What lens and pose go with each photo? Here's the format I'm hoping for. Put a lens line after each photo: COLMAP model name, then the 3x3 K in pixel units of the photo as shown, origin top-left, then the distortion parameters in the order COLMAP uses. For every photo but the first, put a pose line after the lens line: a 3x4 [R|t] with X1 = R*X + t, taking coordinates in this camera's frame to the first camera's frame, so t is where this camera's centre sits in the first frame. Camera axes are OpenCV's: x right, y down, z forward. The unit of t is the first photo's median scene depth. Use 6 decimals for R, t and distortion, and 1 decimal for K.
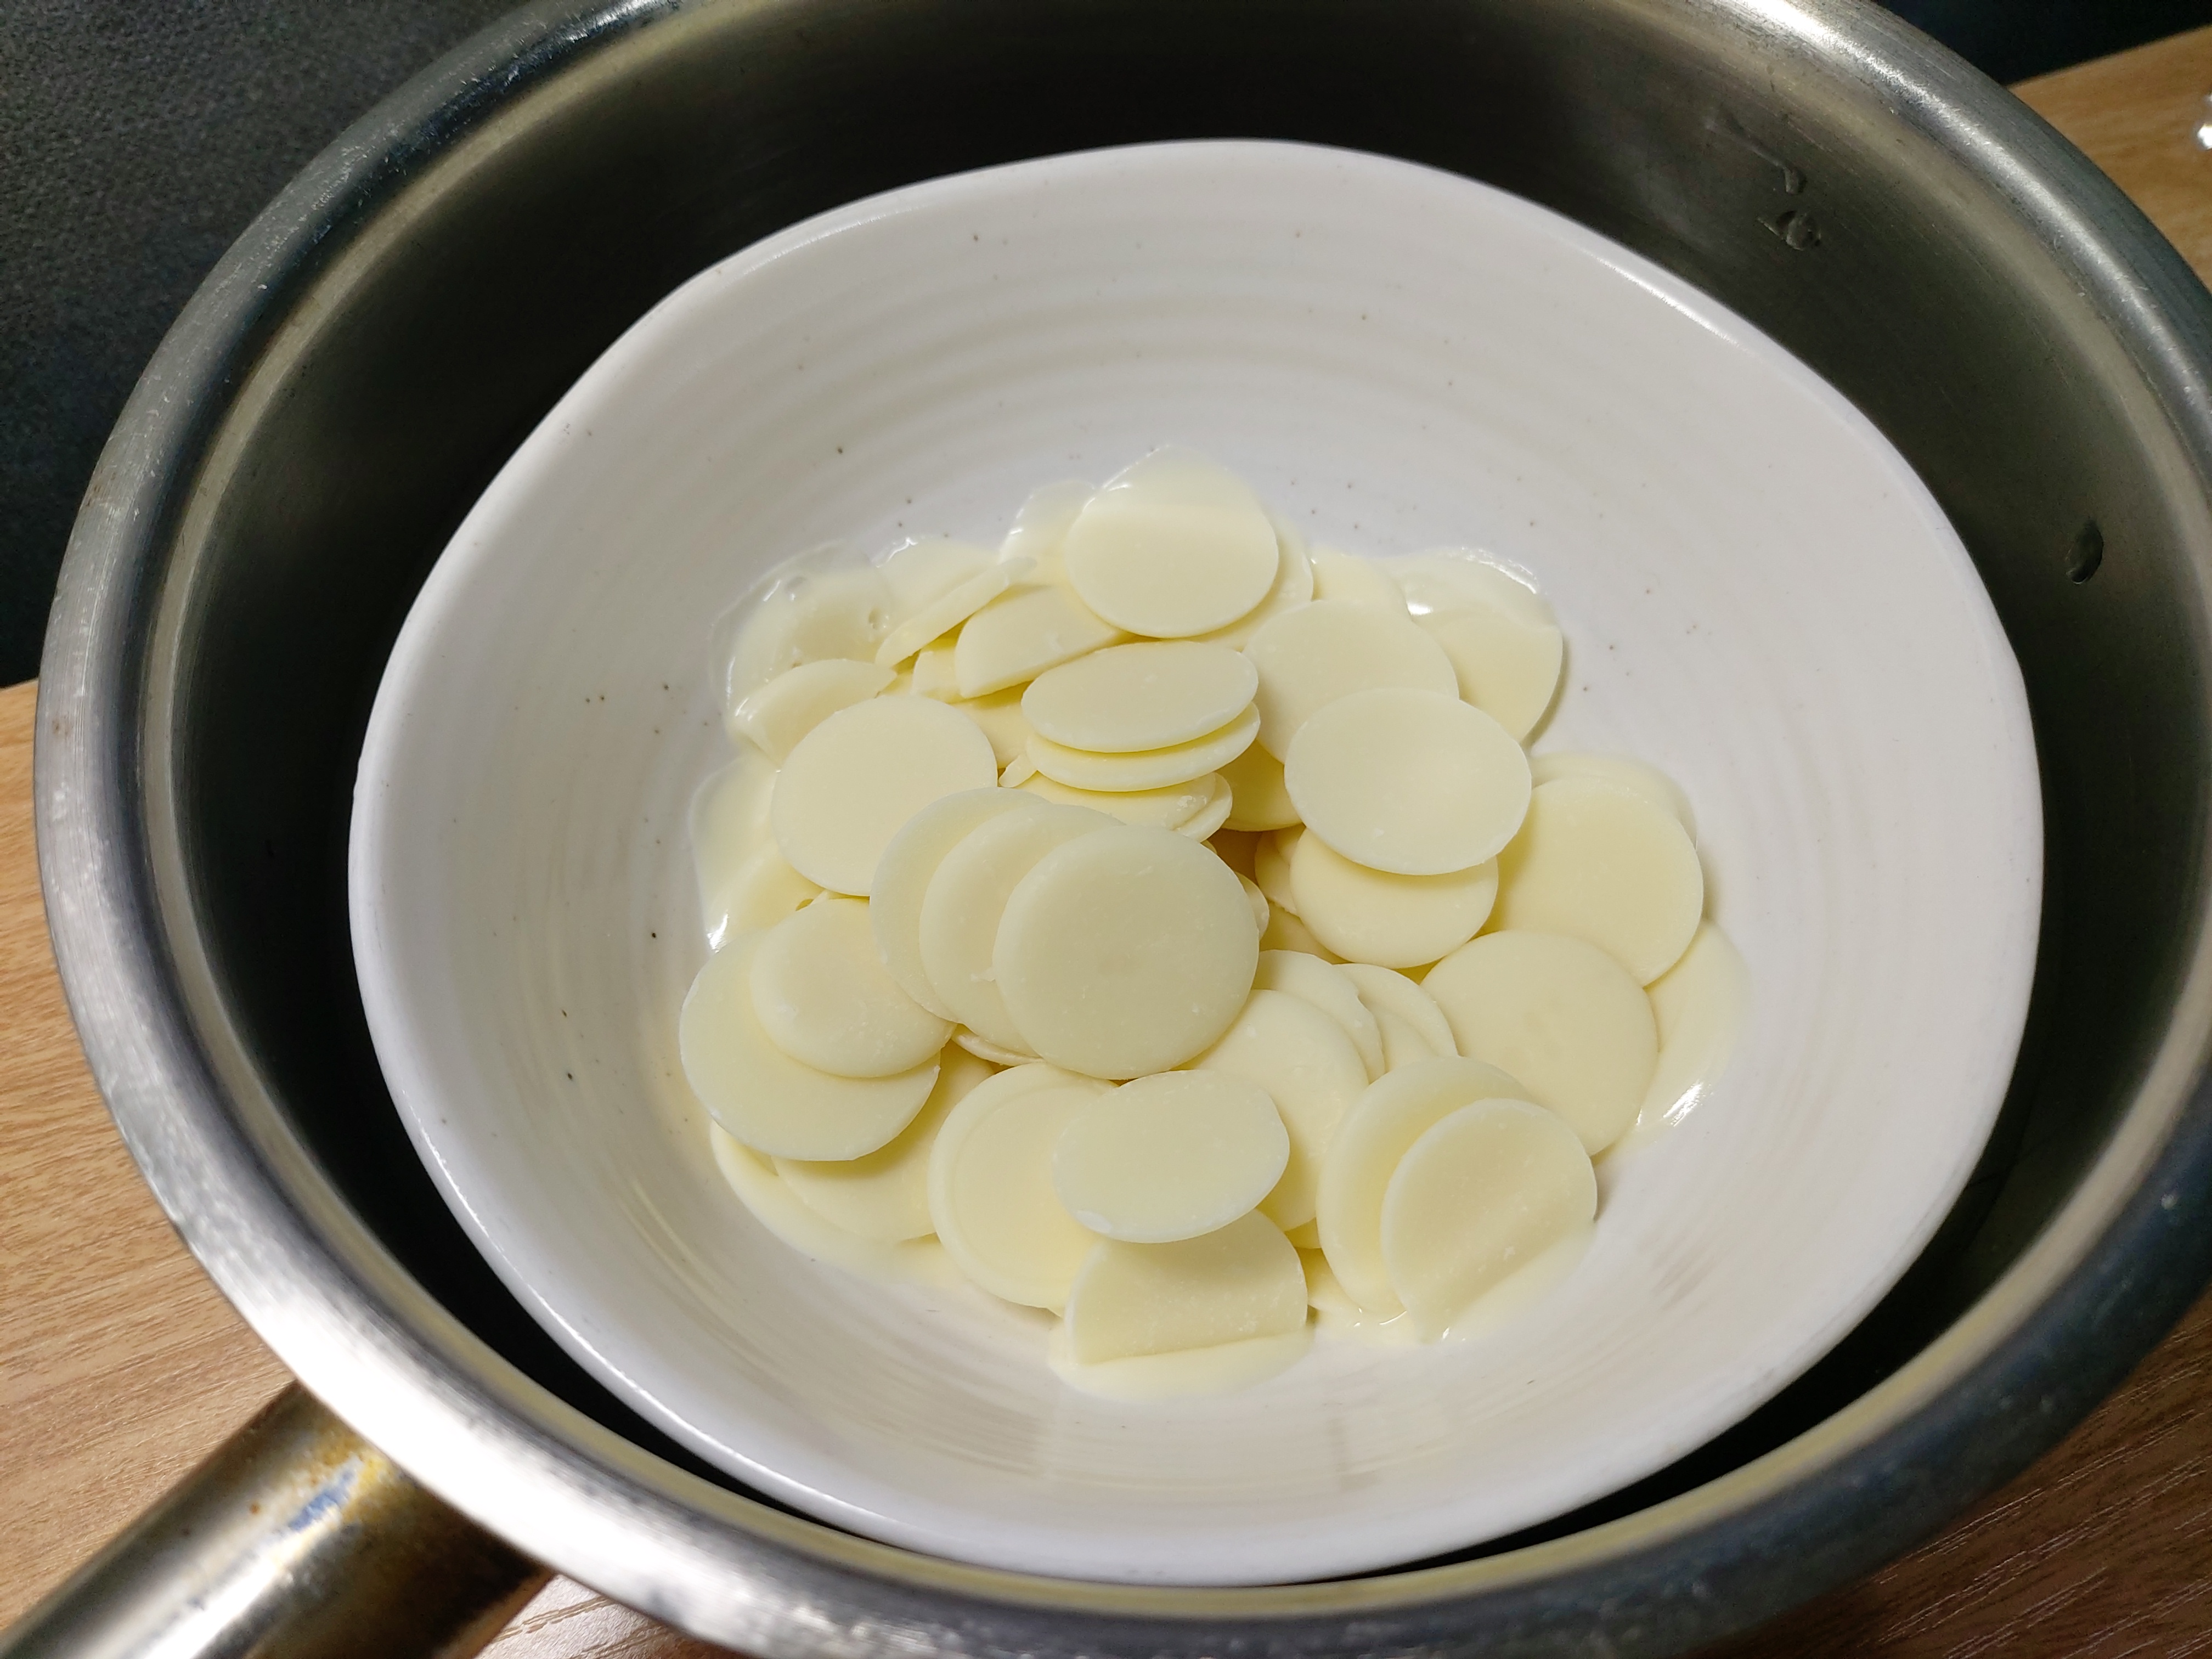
lens RADIAL K [[1668.1, 0, 1117.0], [0, 1668.1, 822.0], [0, 0, 1]] dist [-0.028722, 0.020333]
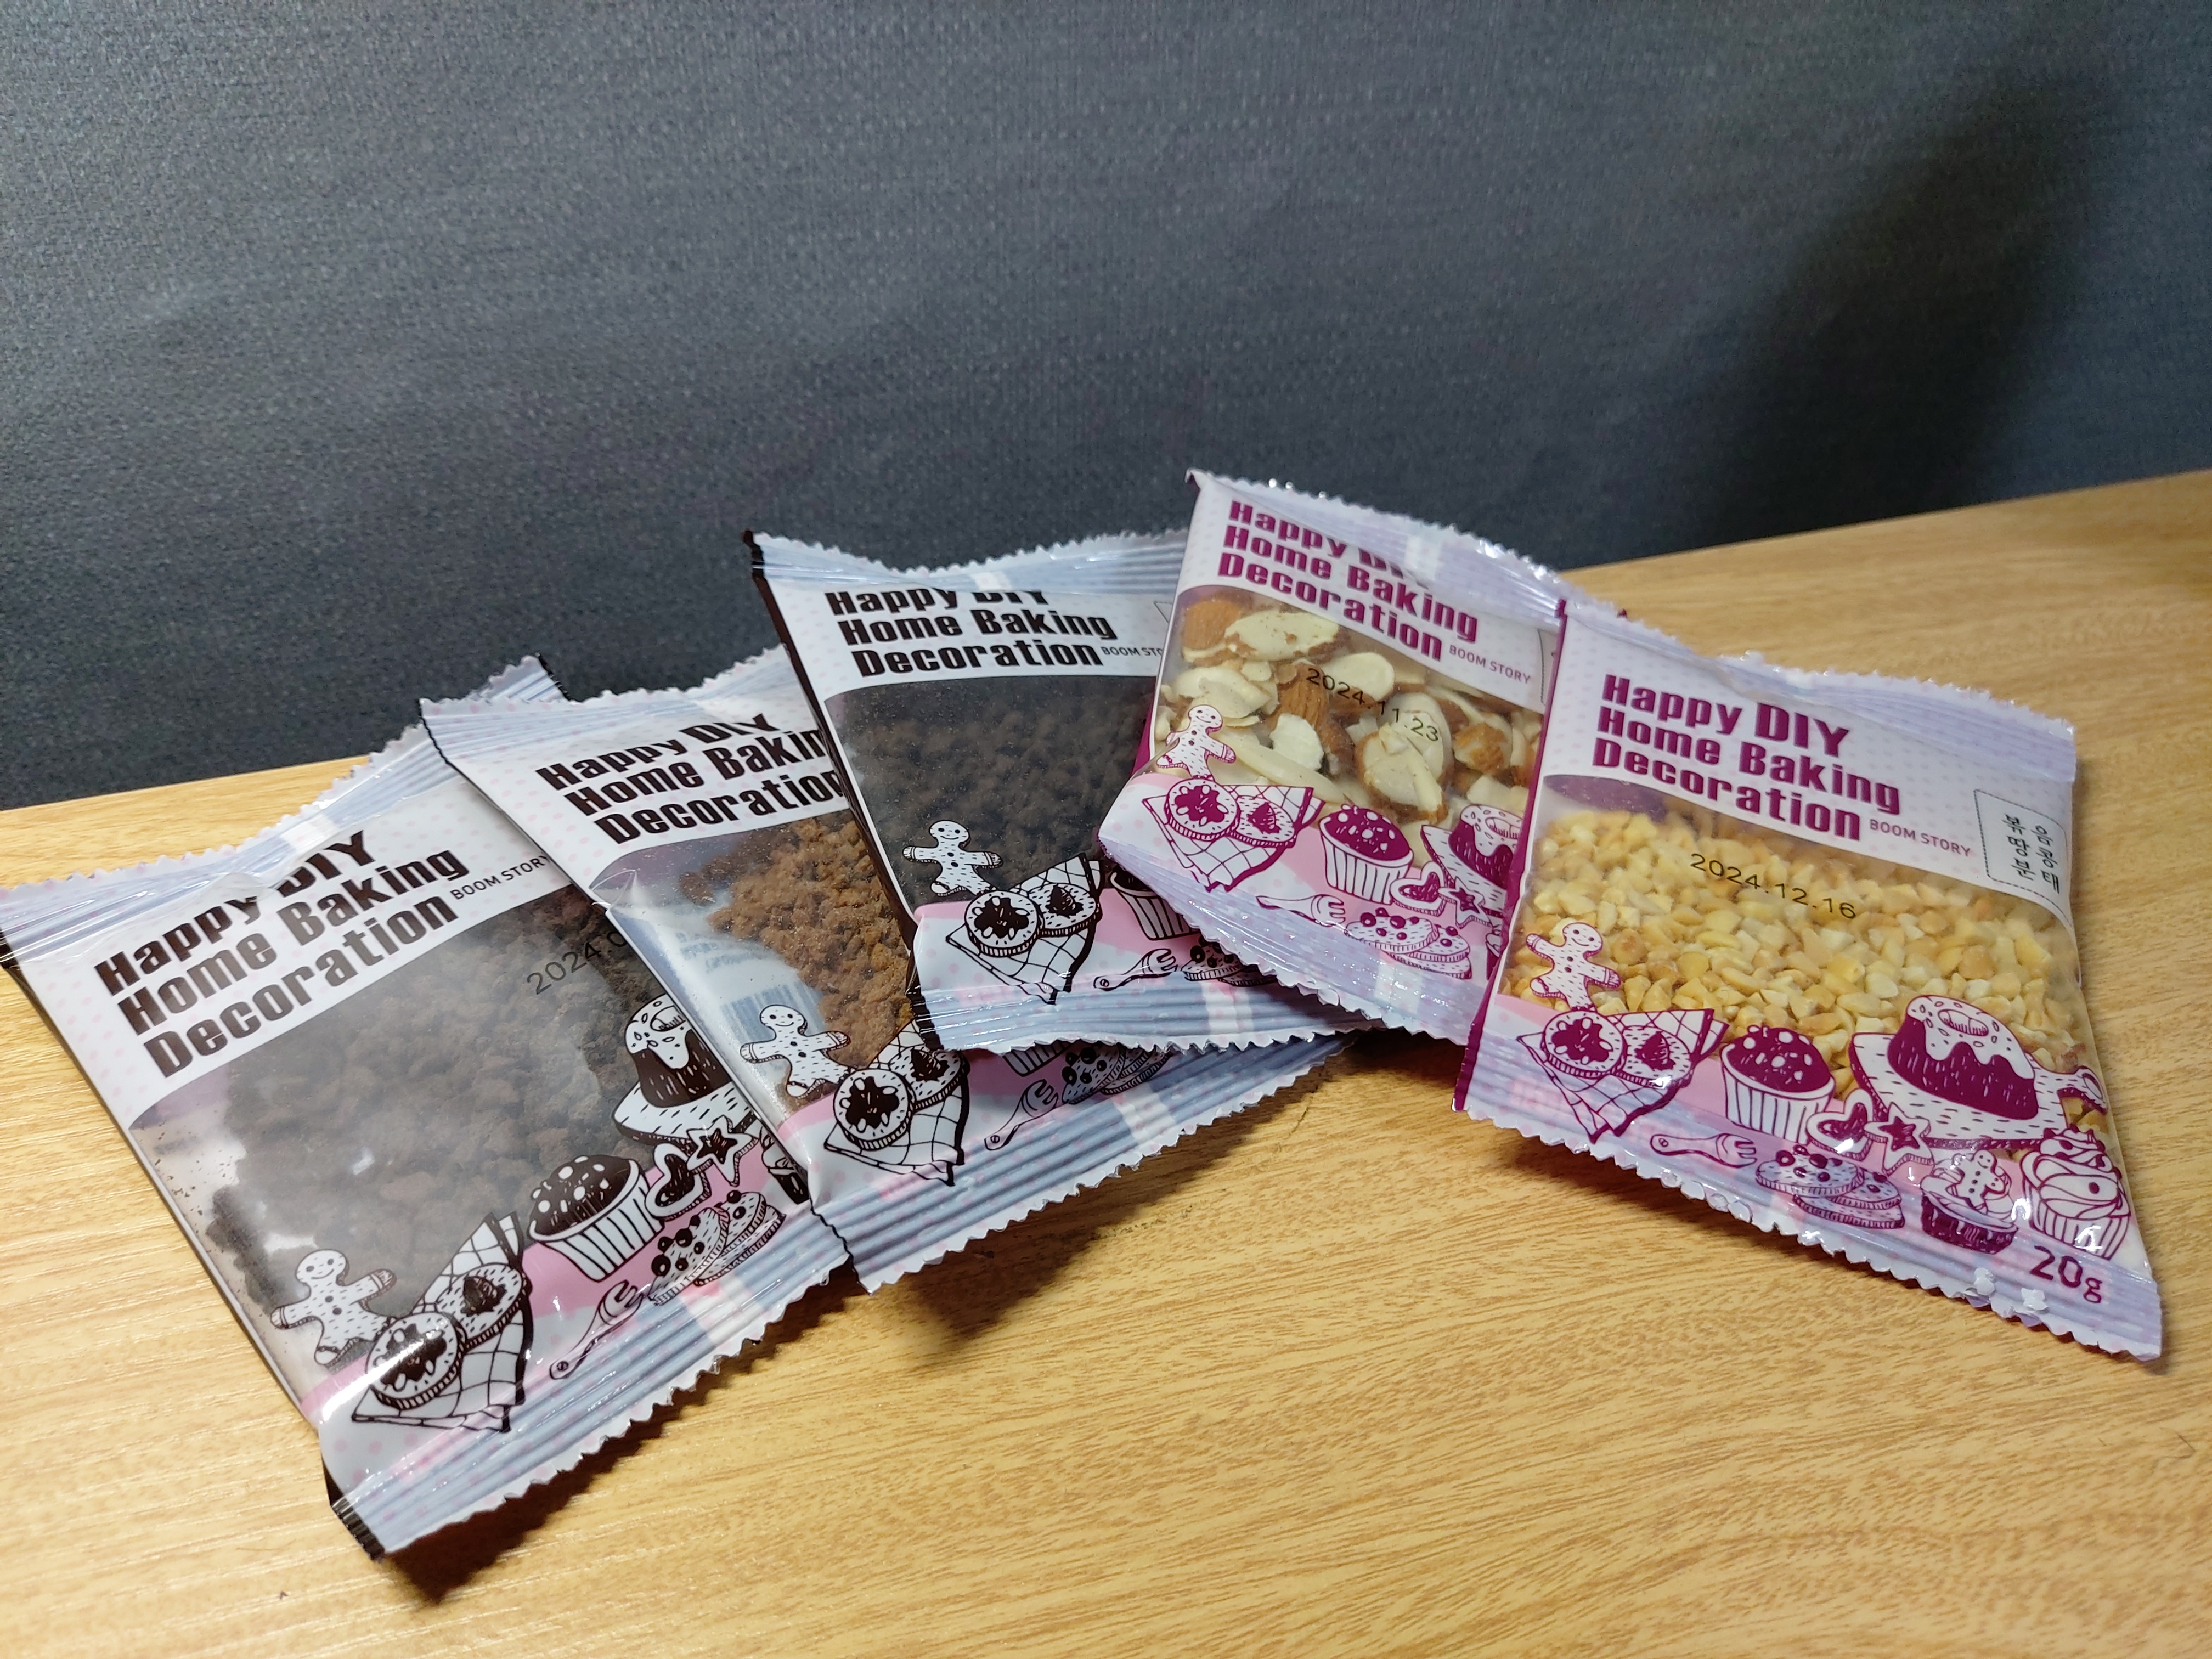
lens RADIAL K [[1668.1, 0, 1123.8], [0, 1668.1, 820.8], [0, 0, 1]] dist [-0.028722, 0.020333]
pose [[0.995785, 0.089247, -0.021124, 0.204520], [-0.091266, 0.941587, -0.324167, 0.229458], [-0.009040, 0.324729, 0.945764, -0.127903]]
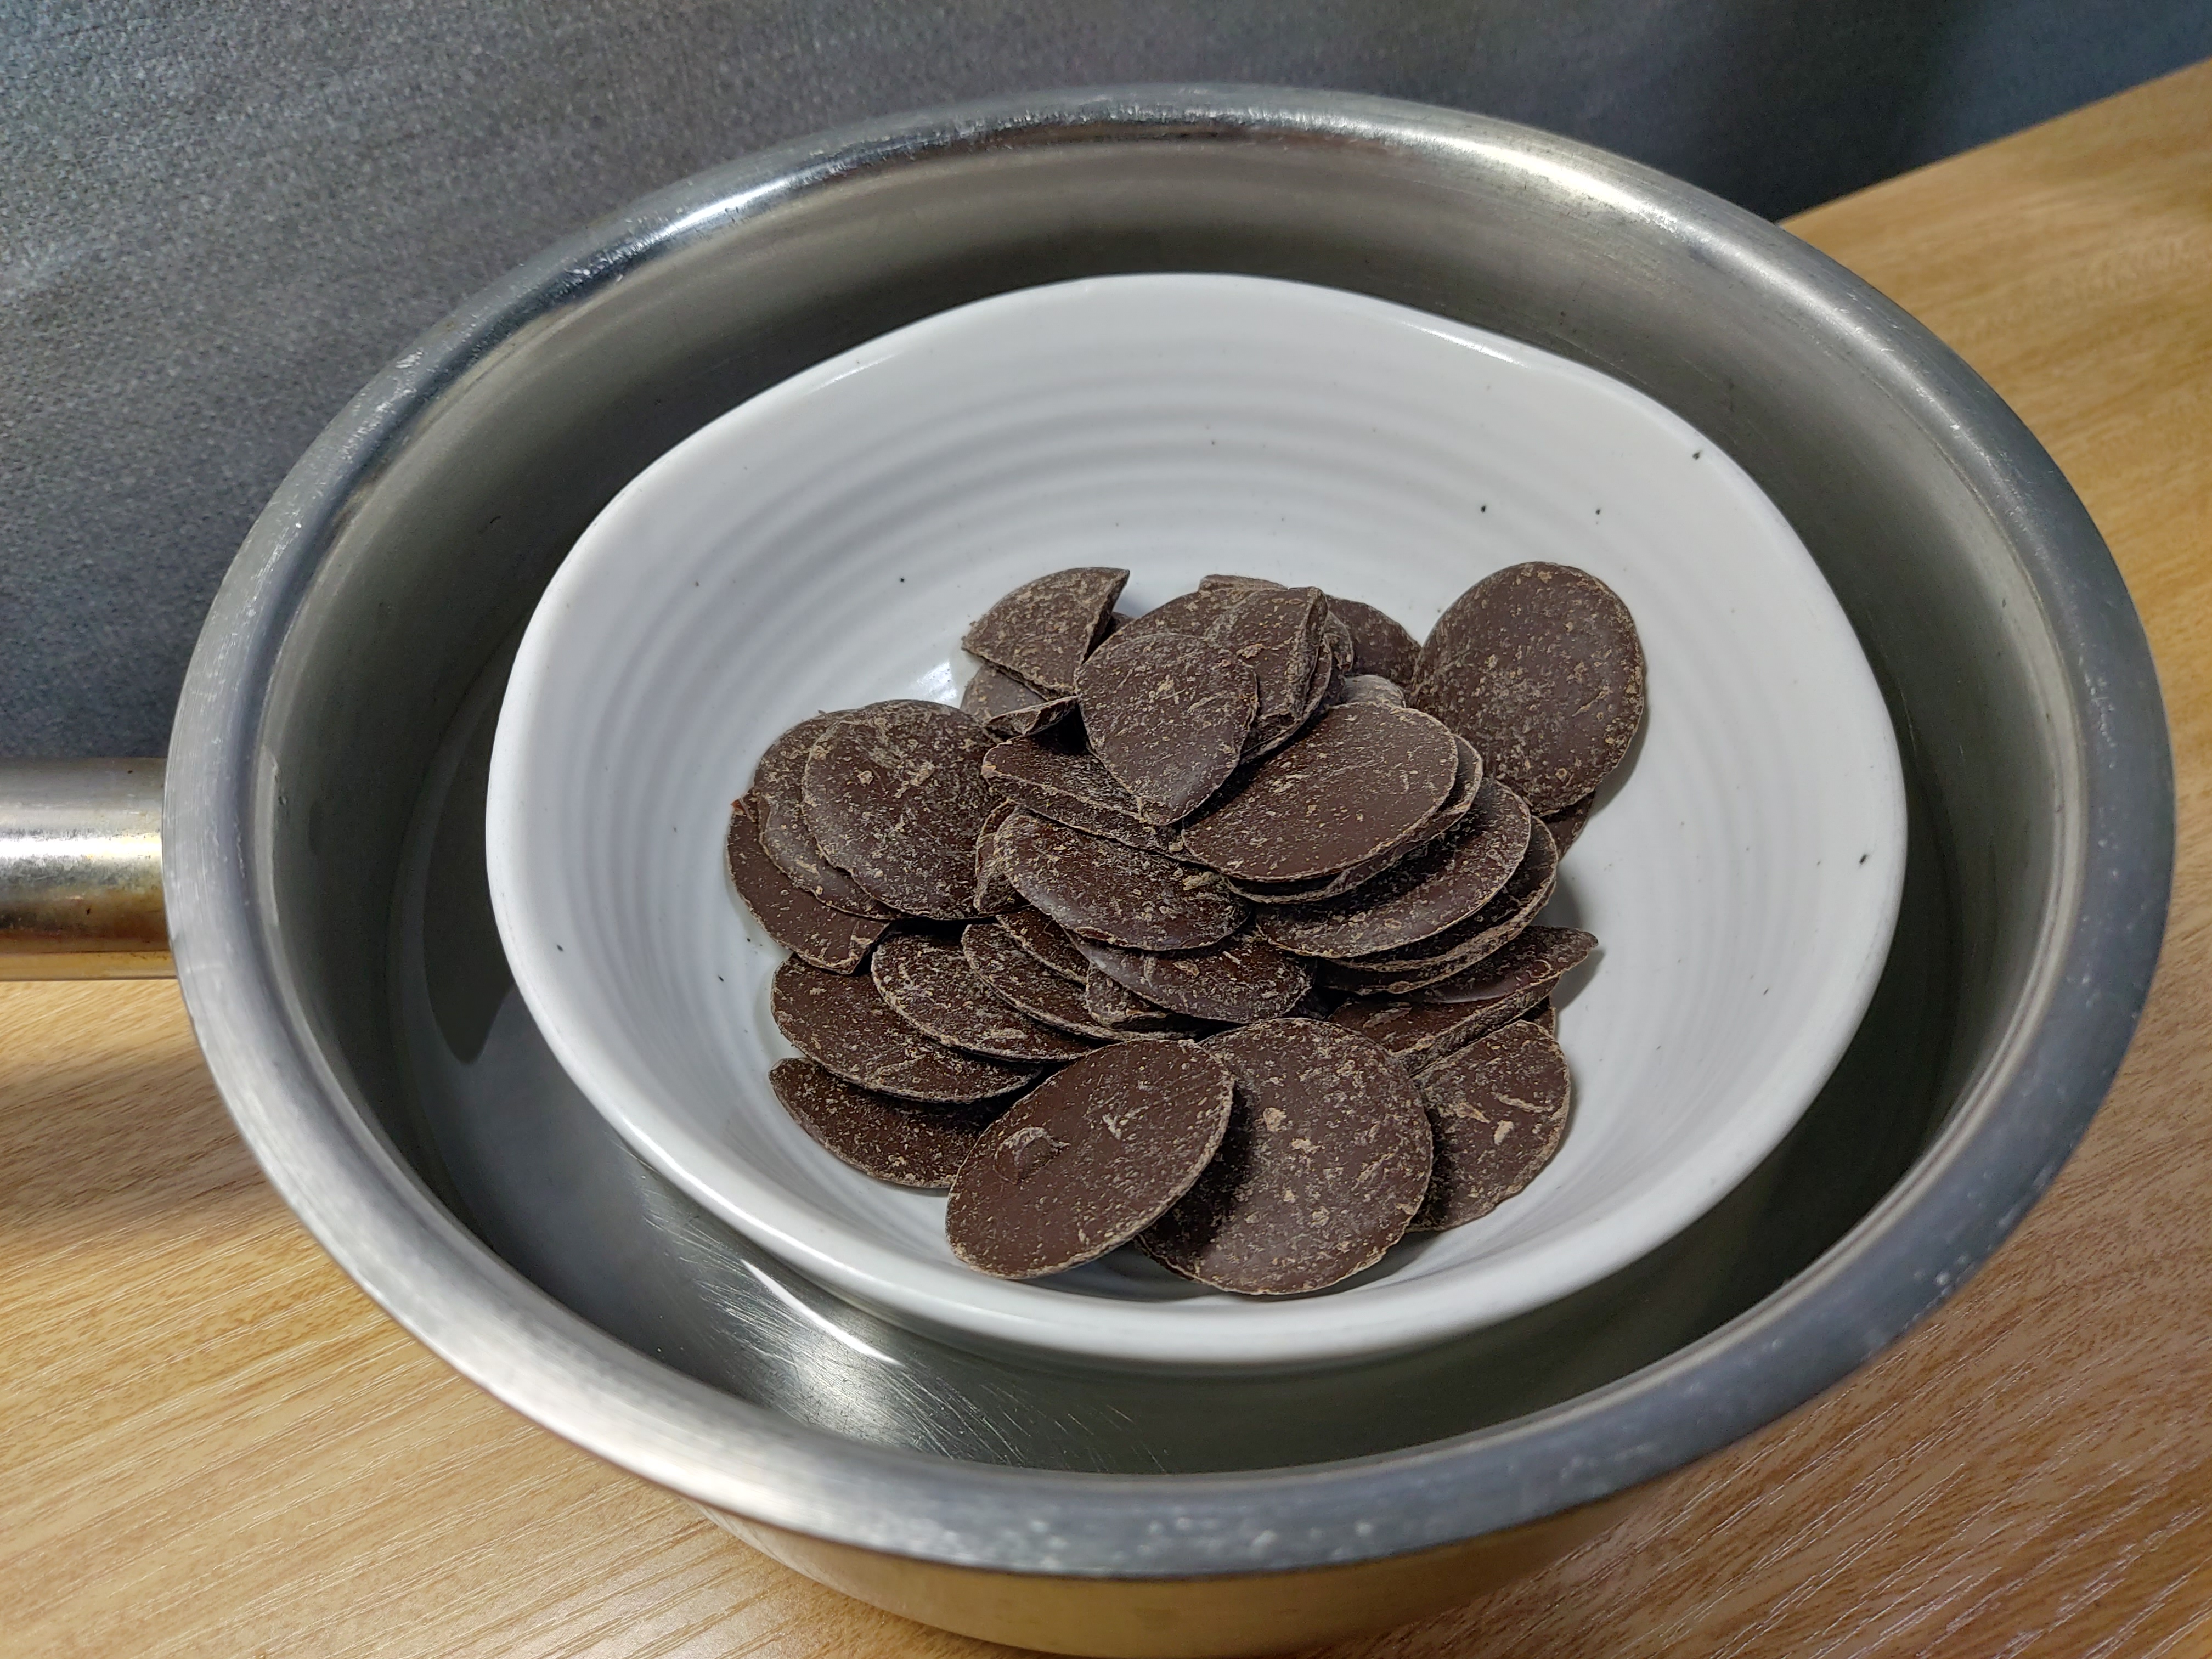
lens RADIAL K [[1668.1, 0, 1119.7], [0, 1668.1, 822.4], [0, 0, 1]] dist [-0.028722, 0.020333]
pose [[0.992507, -0.100245, 0.069858, 0.004040], [0.109766, 0.982669, -0.149378, 0.101224], [-0.053673, 0.155926, 0.986309, -0.093300]]
